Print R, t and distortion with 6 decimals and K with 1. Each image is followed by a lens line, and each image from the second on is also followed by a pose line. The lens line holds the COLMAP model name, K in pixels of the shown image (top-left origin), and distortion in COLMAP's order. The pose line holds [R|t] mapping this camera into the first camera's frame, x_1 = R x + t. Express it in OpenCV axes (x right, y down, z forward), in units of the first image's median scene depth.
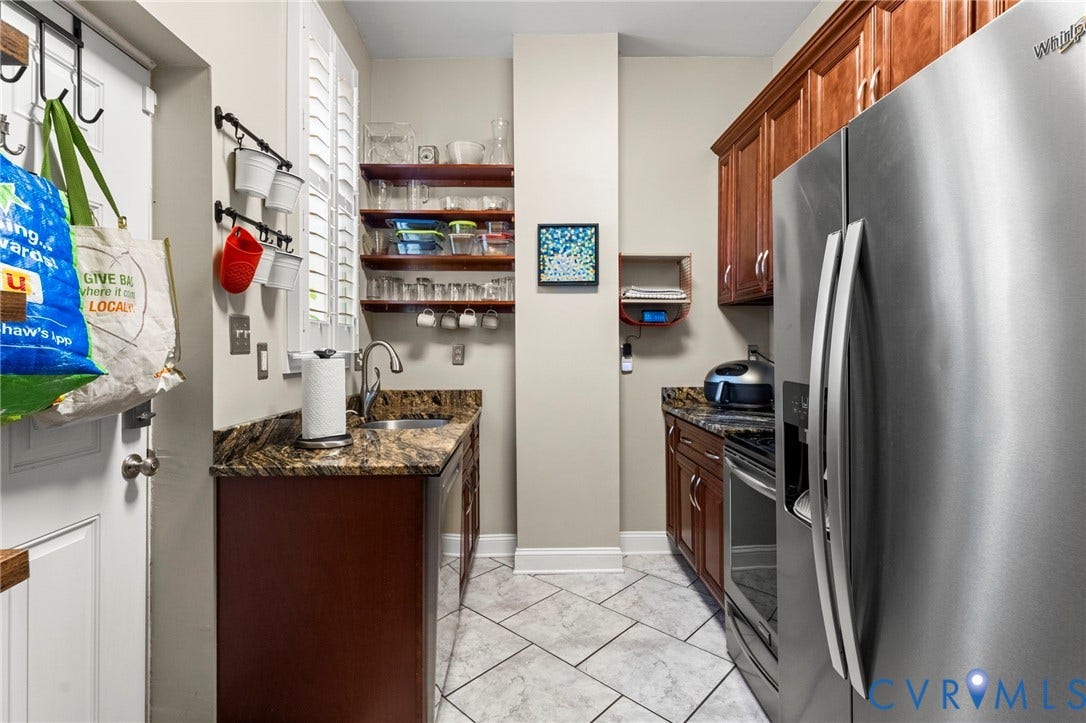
lens RADIAL K [[442.9, 0, 543.9], [0, 442.9, 355.8], [0, 0, 1]] dist [-0.000559, -0.000183]
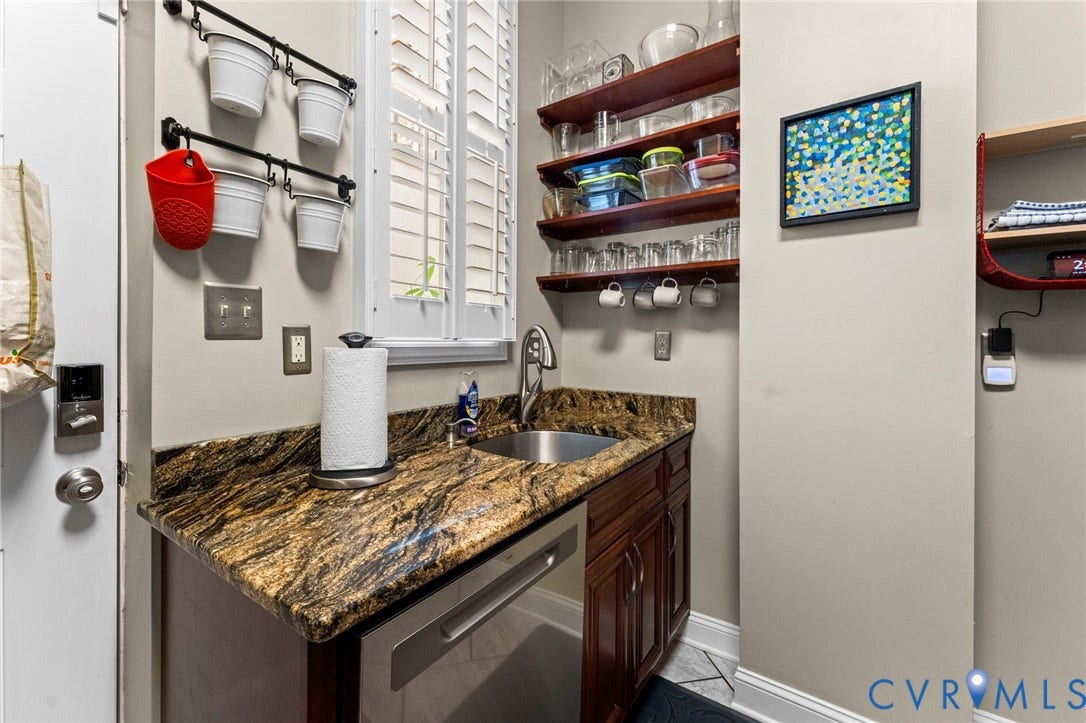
lens RADIAL K [[427.5, 0, 557.8], [0, 427.5, 342.5], [0, 0, 1]] dist [0.001267, 0.000098]
pose [[0.815436, 0.011022, -0.578742, 0.072824], [-0.016341, 0.999859, -0.003981, -0.002276], [0.578617, 0.012703, 0.815501, 0.382827]]
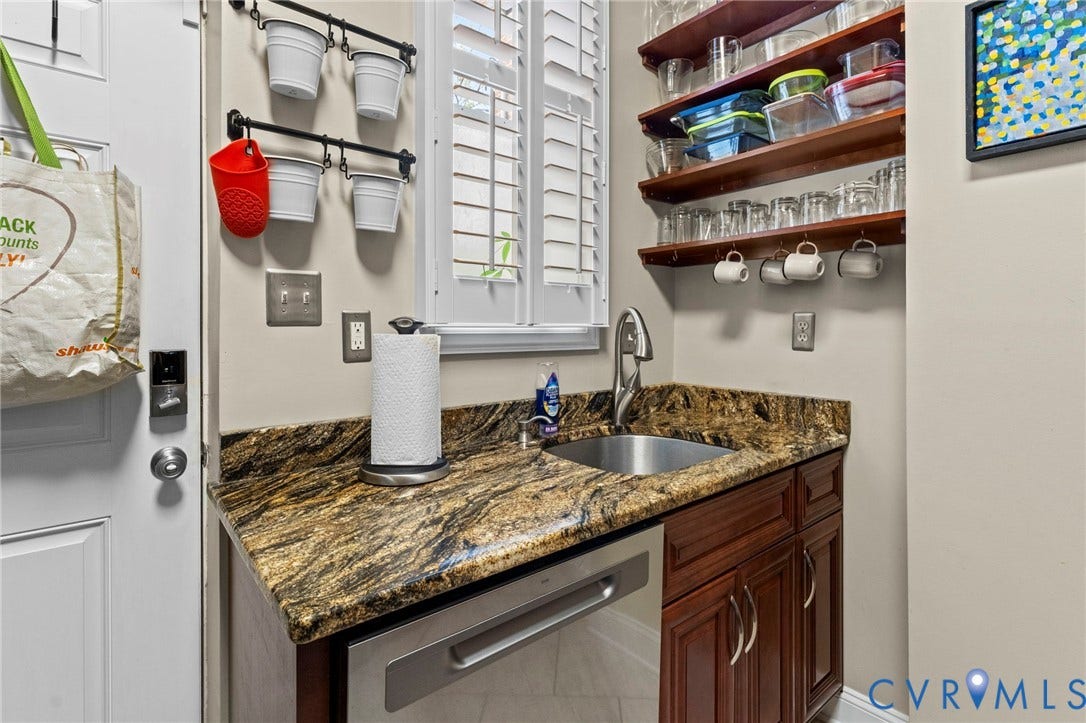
lens RADIAL K [[504.2, 0, 564.1], [0, 504.2, 329.1], [0, 0, 1]] dist [0.000318, -0.000141]
pose [[0.632053, 0.005026, -0.774909, 0.109449], [-0.010839, 0.999938, -0.002355, -0.000617], [0.774850, 0.009888, 0.632068, 0.427559]]
